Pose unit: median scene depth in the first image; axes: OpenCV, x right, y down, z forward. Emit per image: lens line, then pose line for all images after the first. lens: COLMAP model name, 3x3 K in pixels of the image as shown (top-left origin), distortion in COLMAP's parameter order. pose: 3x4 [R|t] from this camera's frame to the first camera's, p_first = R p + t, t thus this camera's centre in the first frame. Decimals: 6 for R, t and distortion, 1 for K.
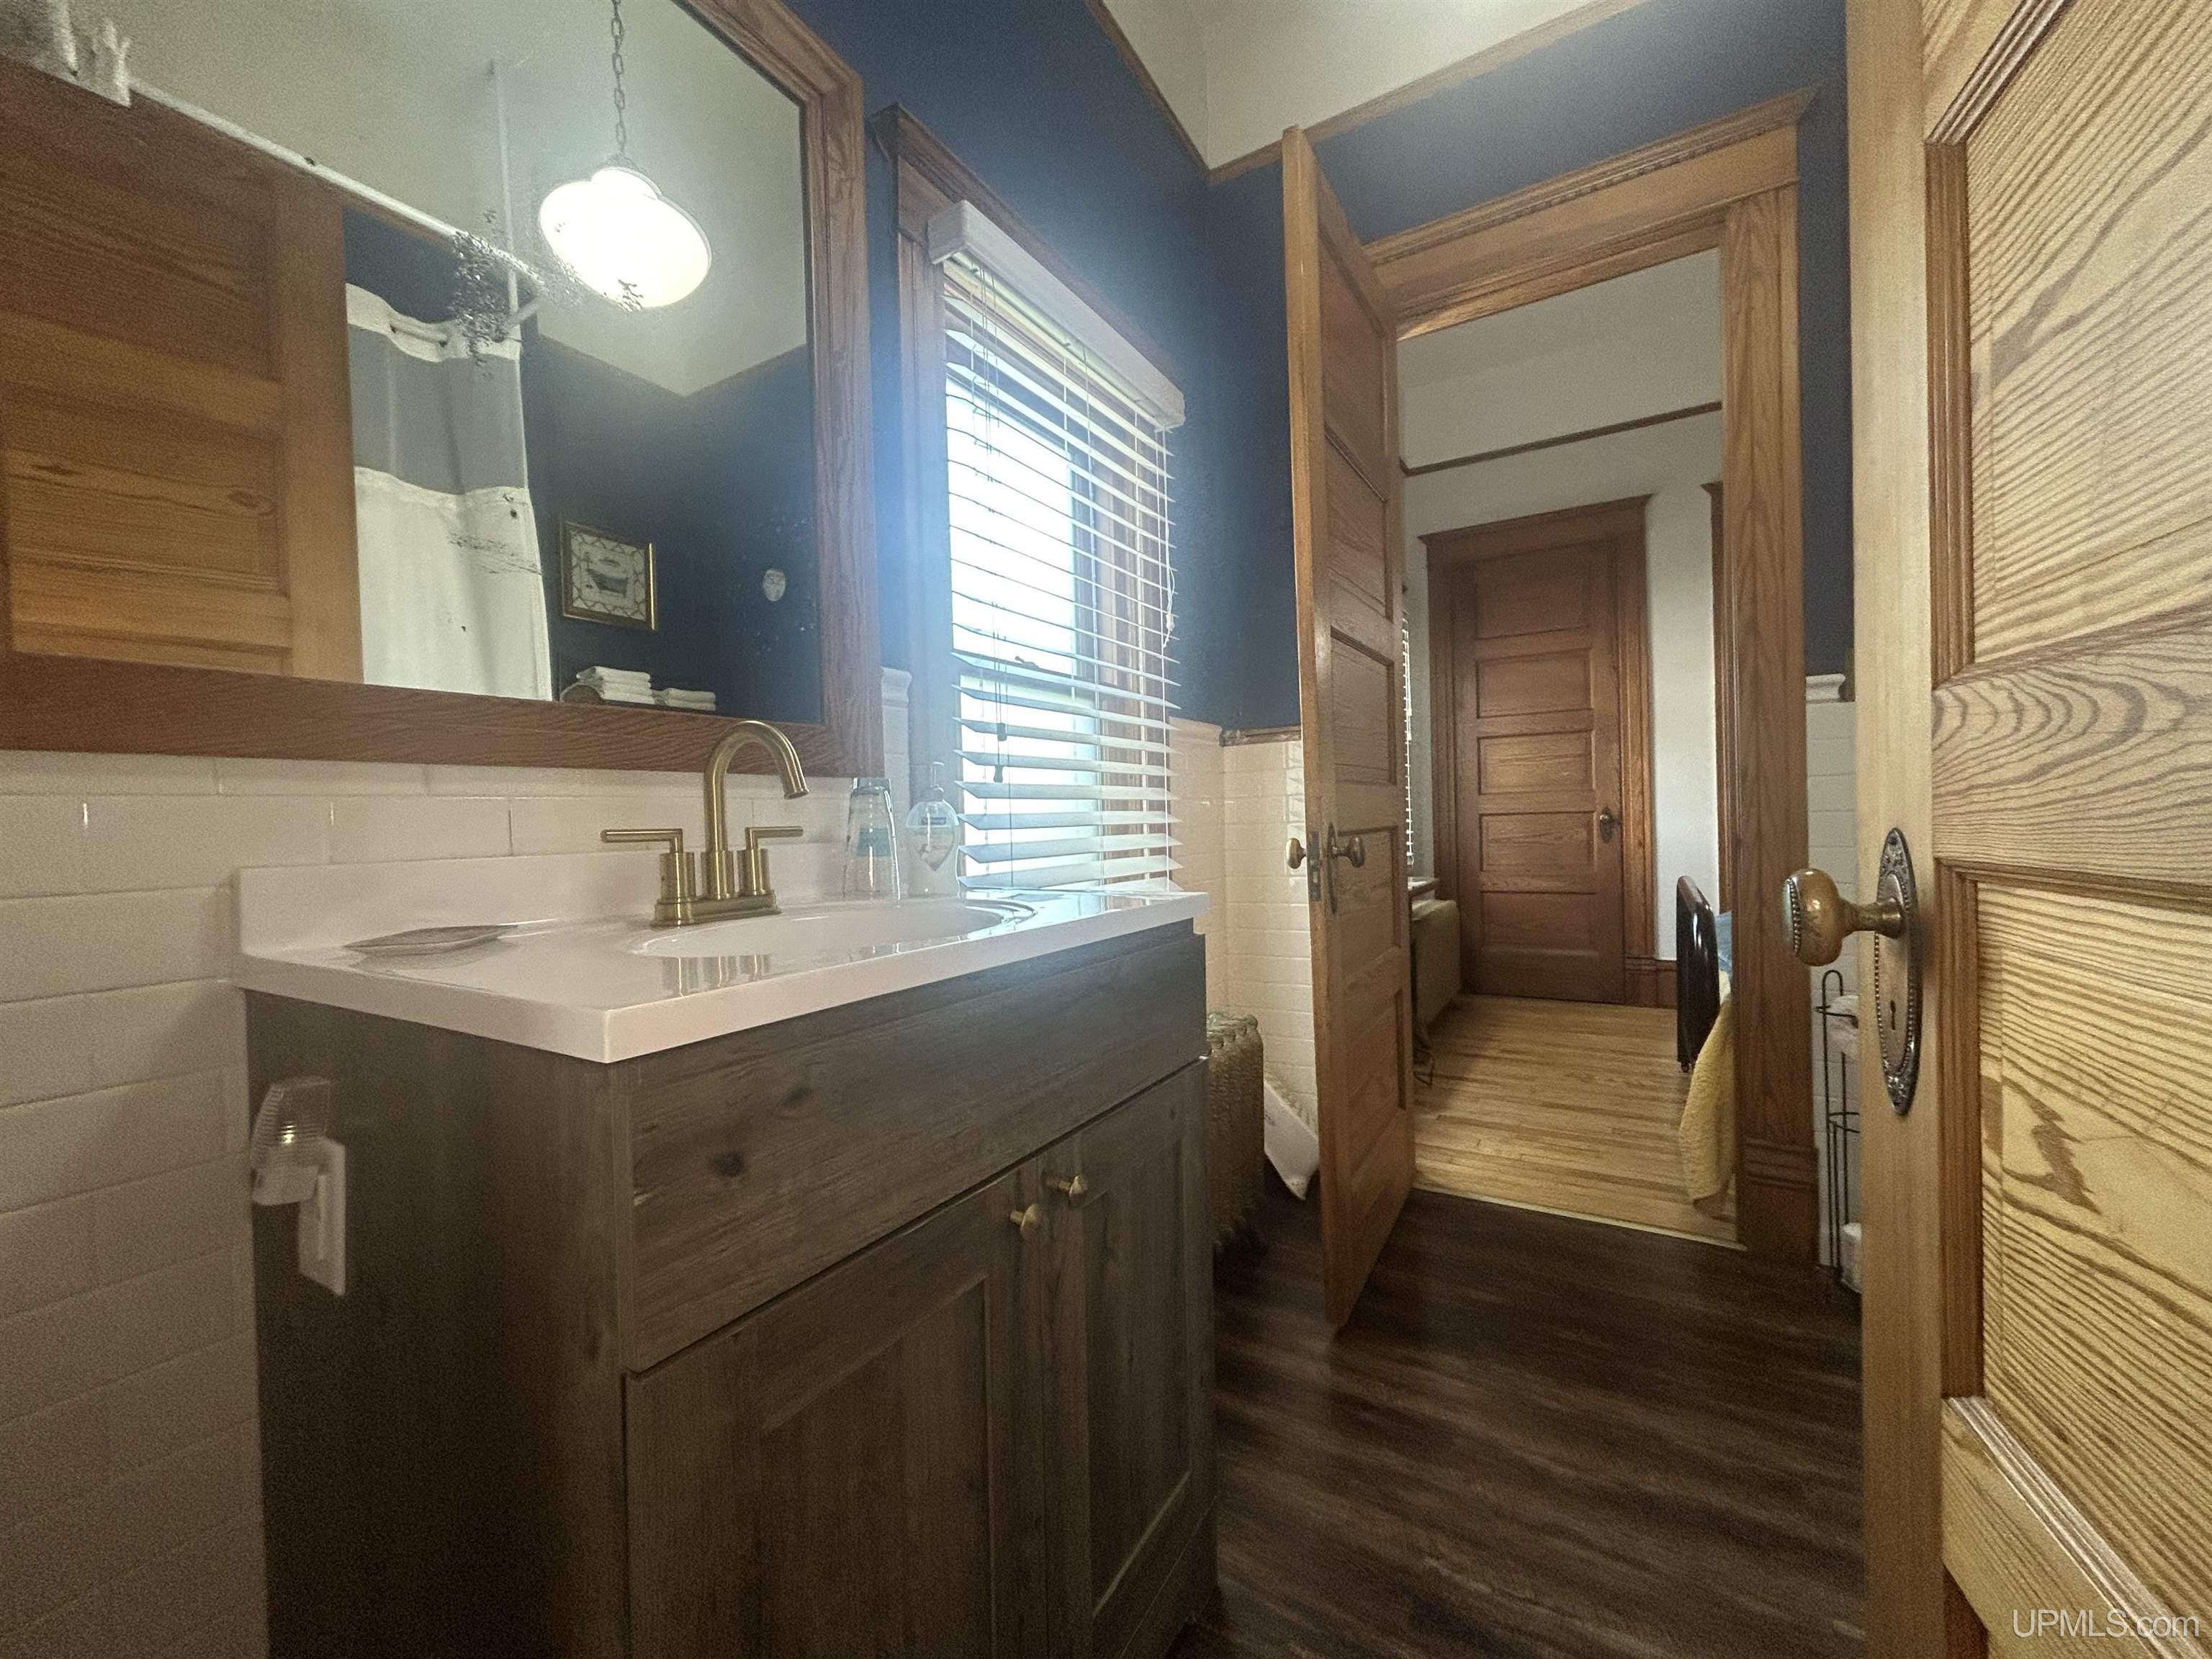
lens RADIAL K [[893.9, 0, 1101.8], [0, 893.9, 829.5], [0, 0, 1]] dist [0.001559, -0.000520]
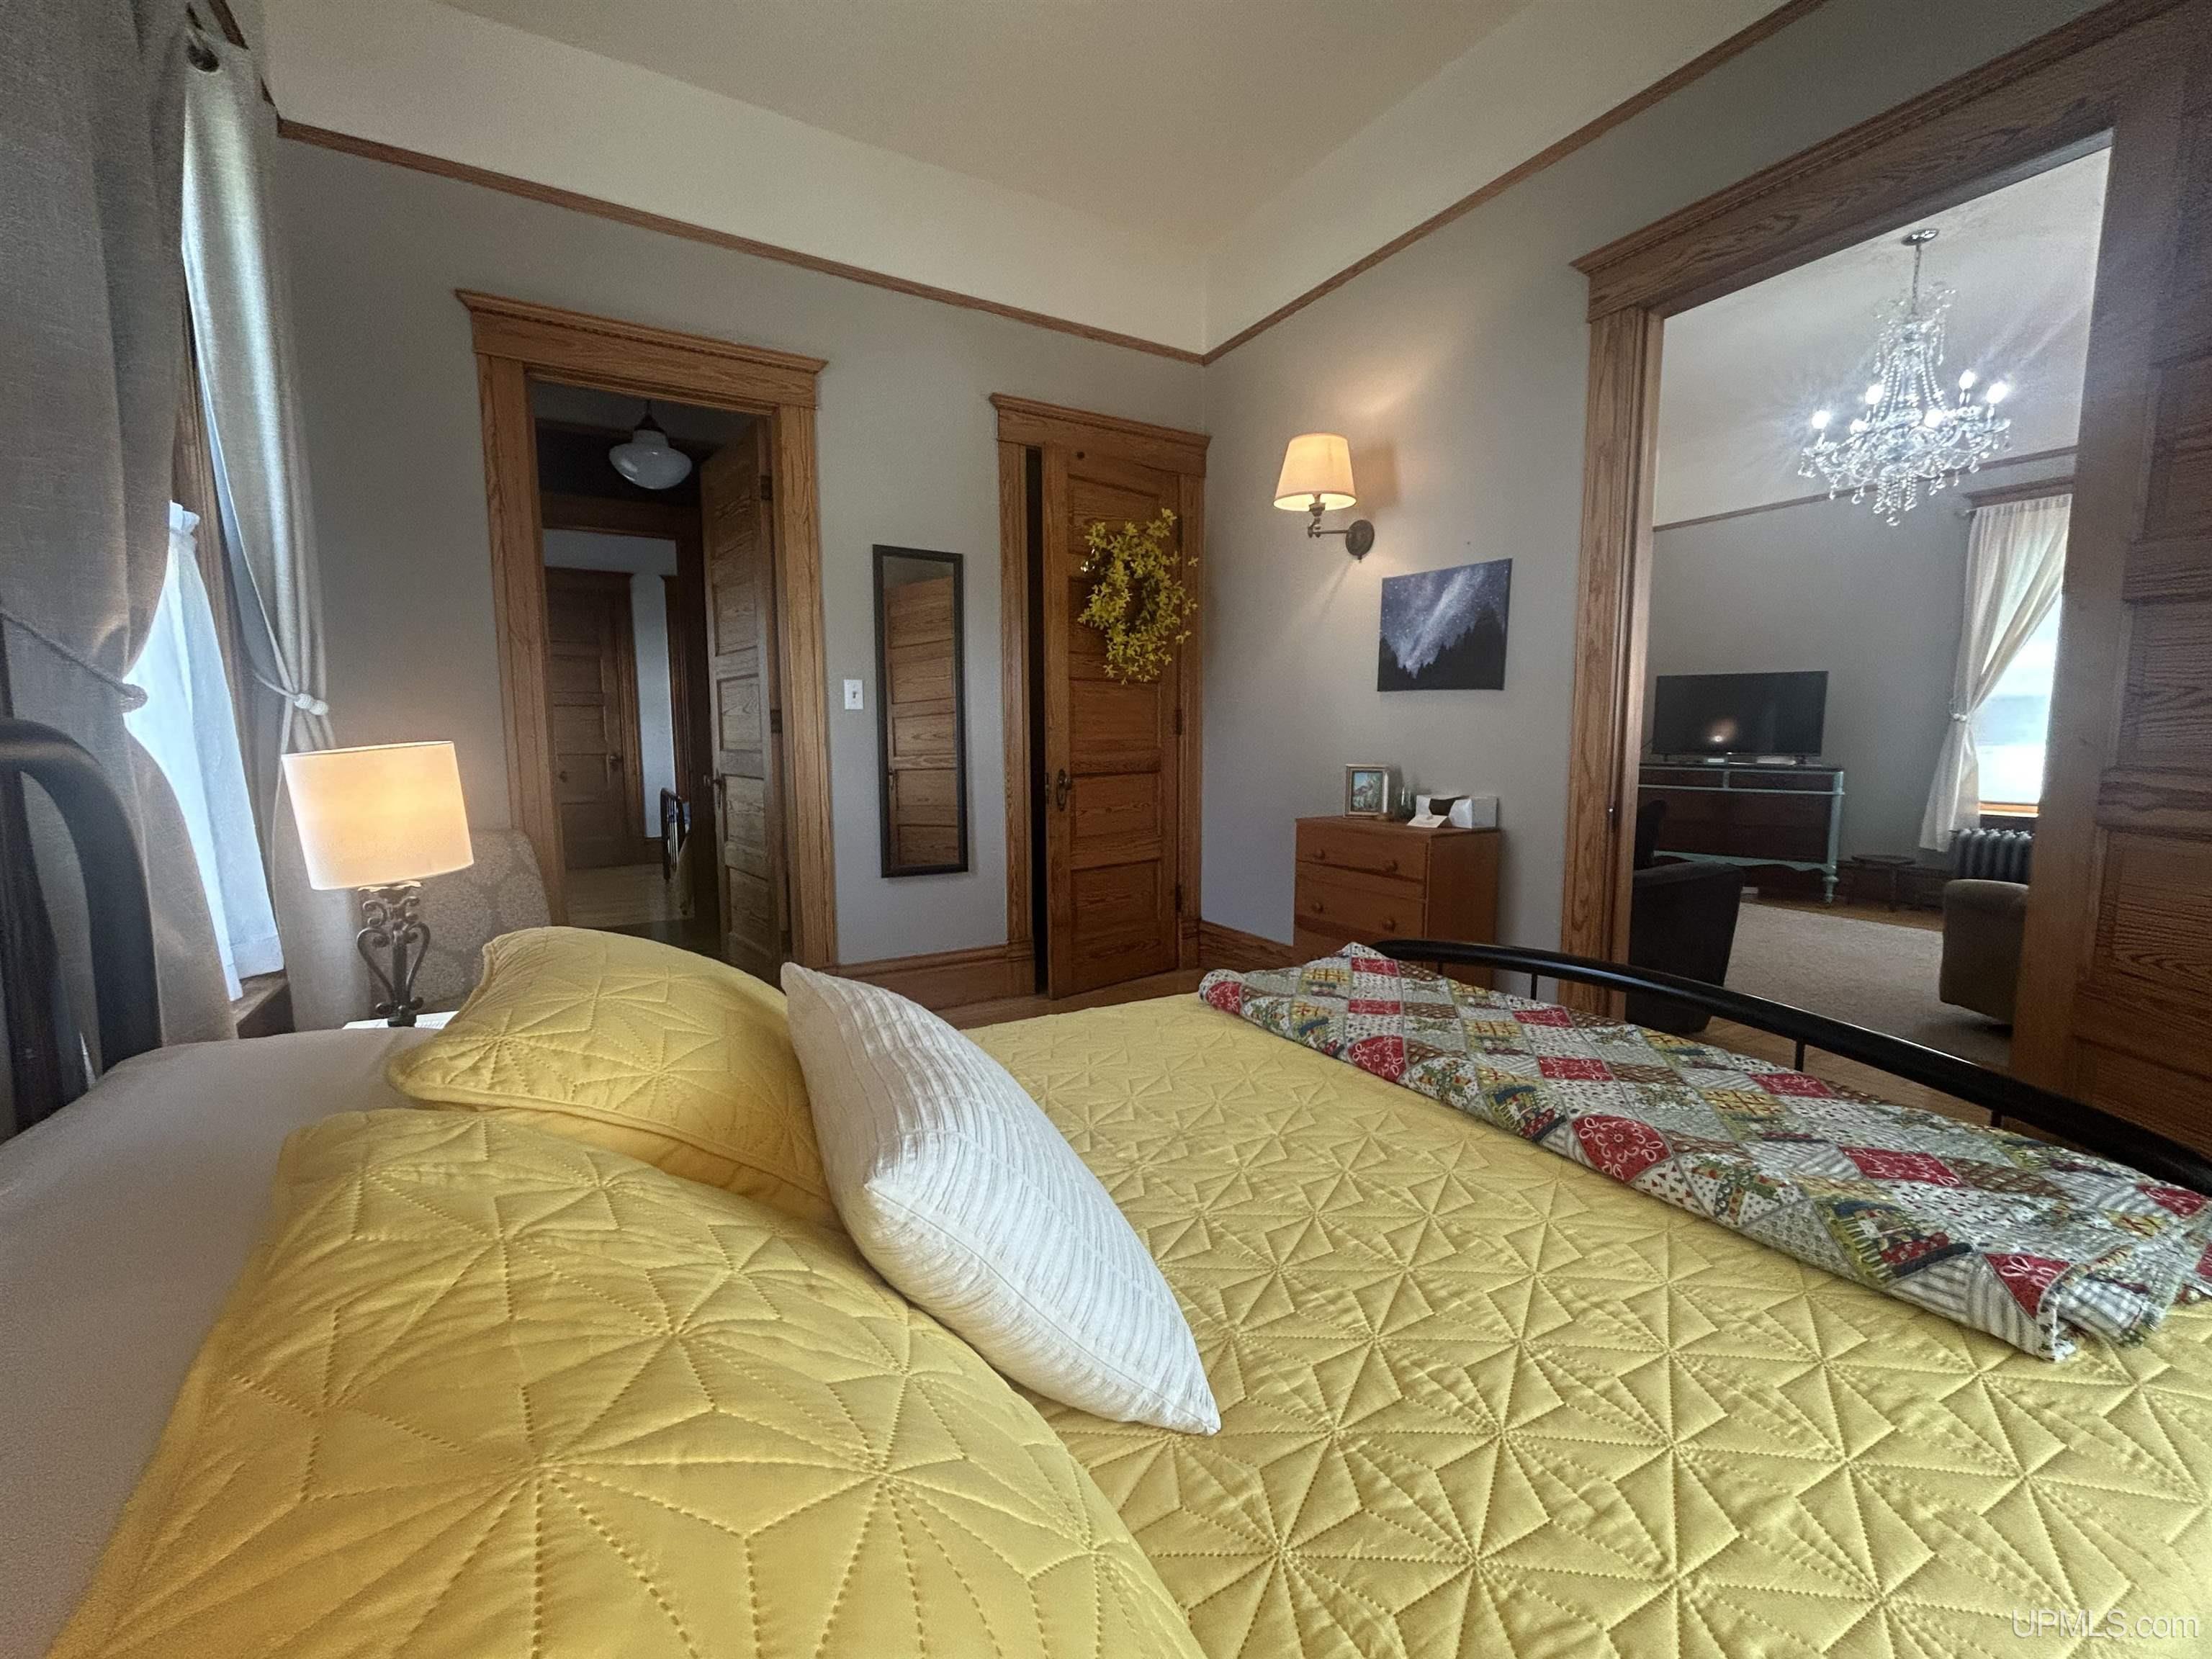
lens RADIAL K [[893.9, 0, 1101.8], [0, 893.9, 829.5], [0, 0, 1]] dist [0.001559, -0.000520]
pose [[0.486808, -0.078290, 0.869994, -0.502056], [0.010520, 0.996429, 0.083782, -0.011756], [-0.873446, -0.031634, 0.485893, -0.668752]]
